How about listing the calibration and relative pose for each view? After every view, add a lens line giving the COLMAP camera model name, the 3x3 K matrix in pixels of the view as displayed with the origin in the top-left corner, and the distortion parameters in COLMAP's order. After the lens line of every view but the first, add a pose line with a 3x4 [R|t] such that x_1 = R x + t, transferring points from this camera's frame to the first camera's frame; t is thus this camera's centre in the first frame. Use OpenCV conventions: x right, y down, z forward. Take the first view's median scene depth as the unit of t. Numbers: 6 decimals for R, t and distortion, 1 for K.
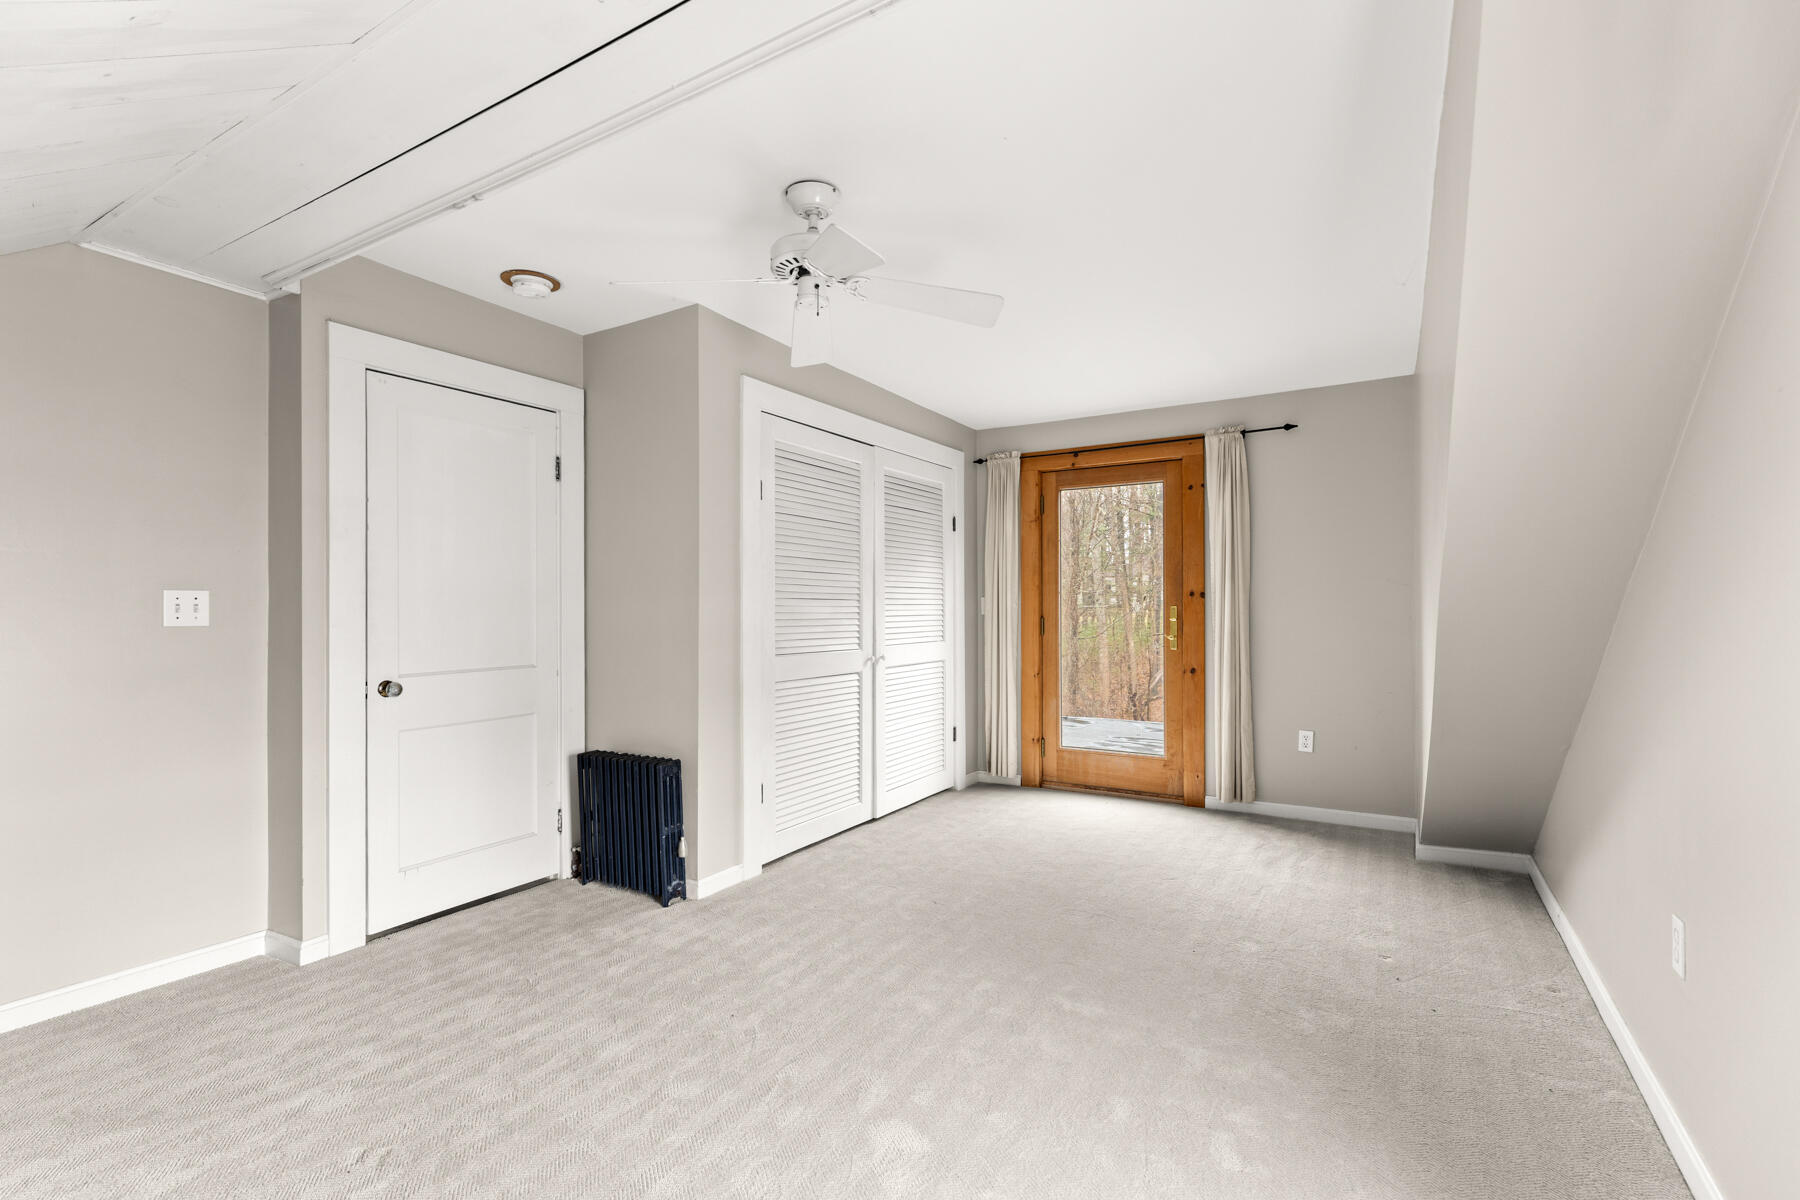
lens RADIAL K [[825.6, 0, 894.2], [0, 825.6, 608.1], [0, 0, 1]] dist [0.011123, -0.001614]
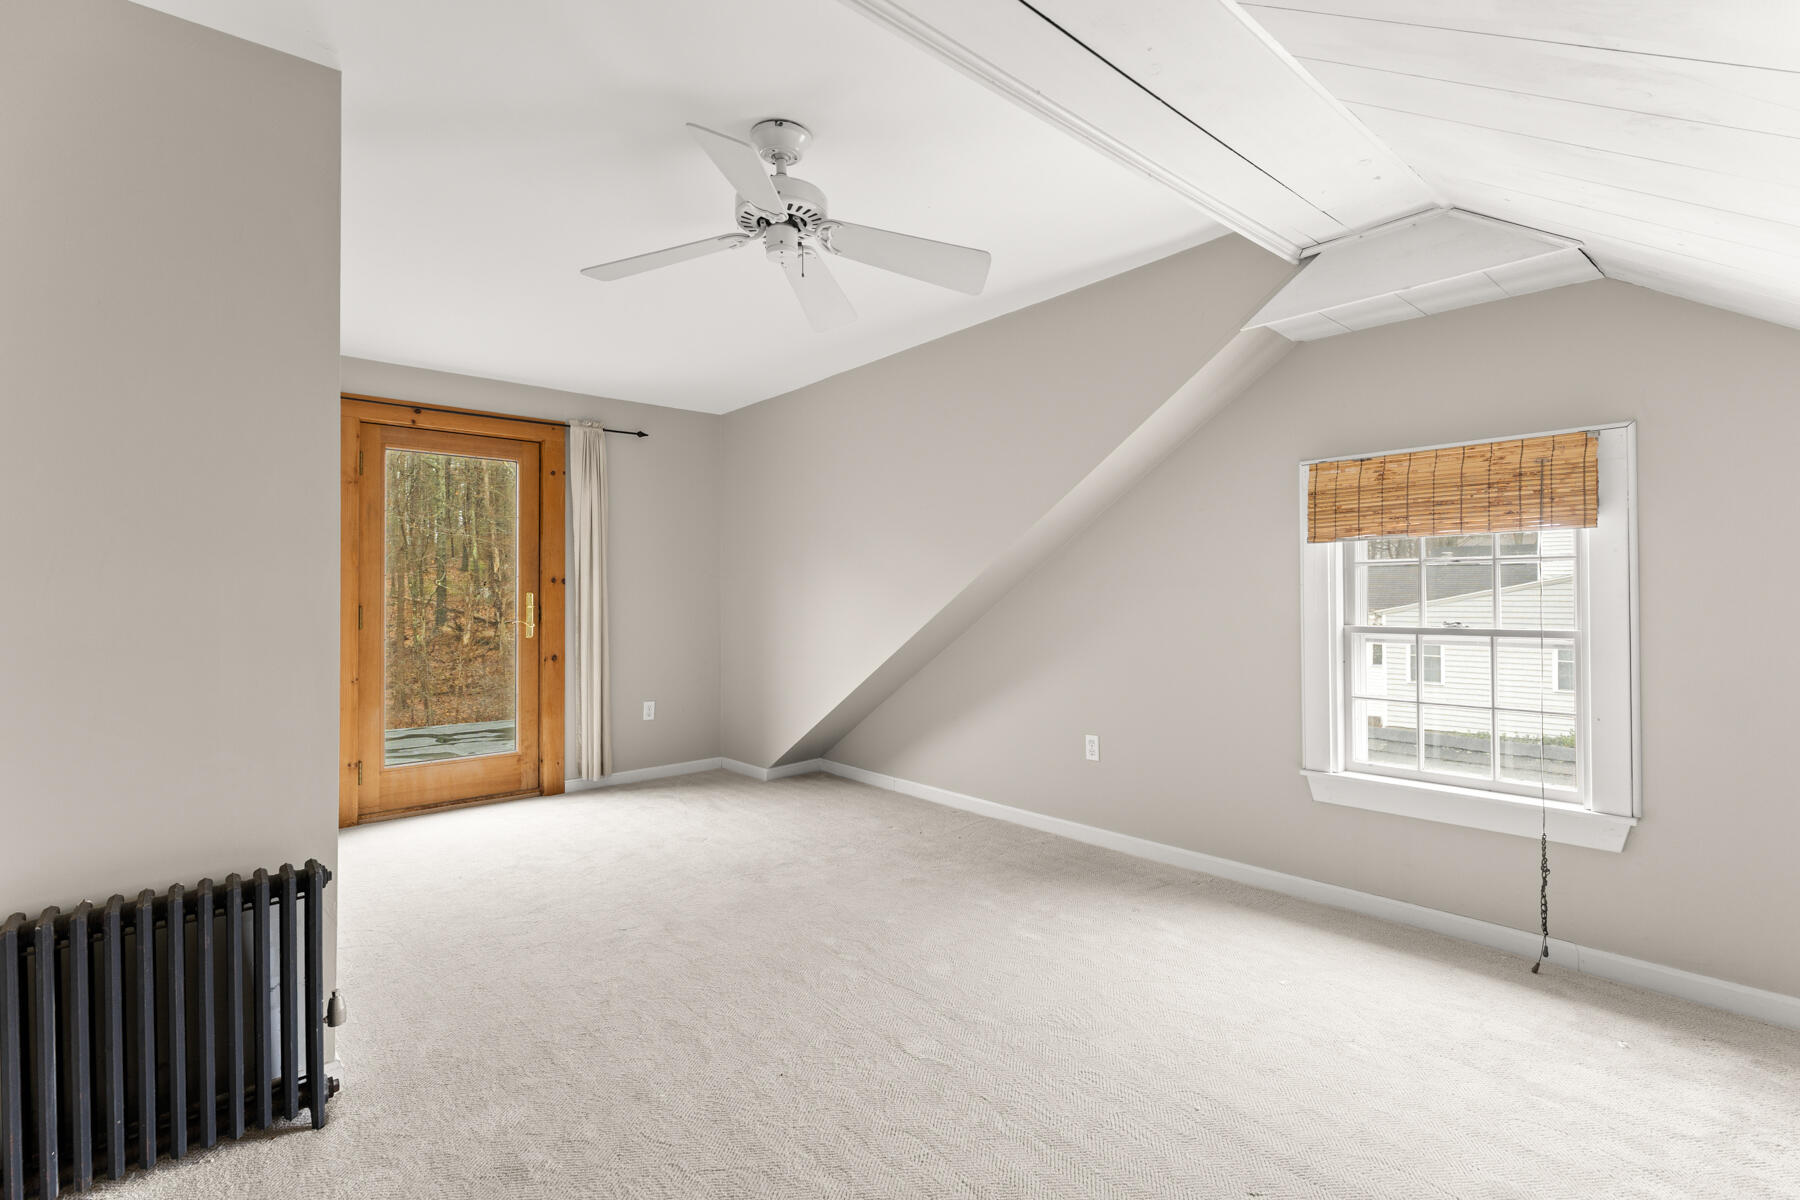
lens RADIAL K [[825.6, 0, 894.7], [0, 825.6, 597.6], [0, 0, 1]] dist [0.011123, -0.001614]
pose [[0.309967, 0.000684, 0.950747, -0.456017], [0.004424, 0.999988, -0.002162, 0.007580], [-0.950737, 0.004876, 0.309961, 0.301315]]
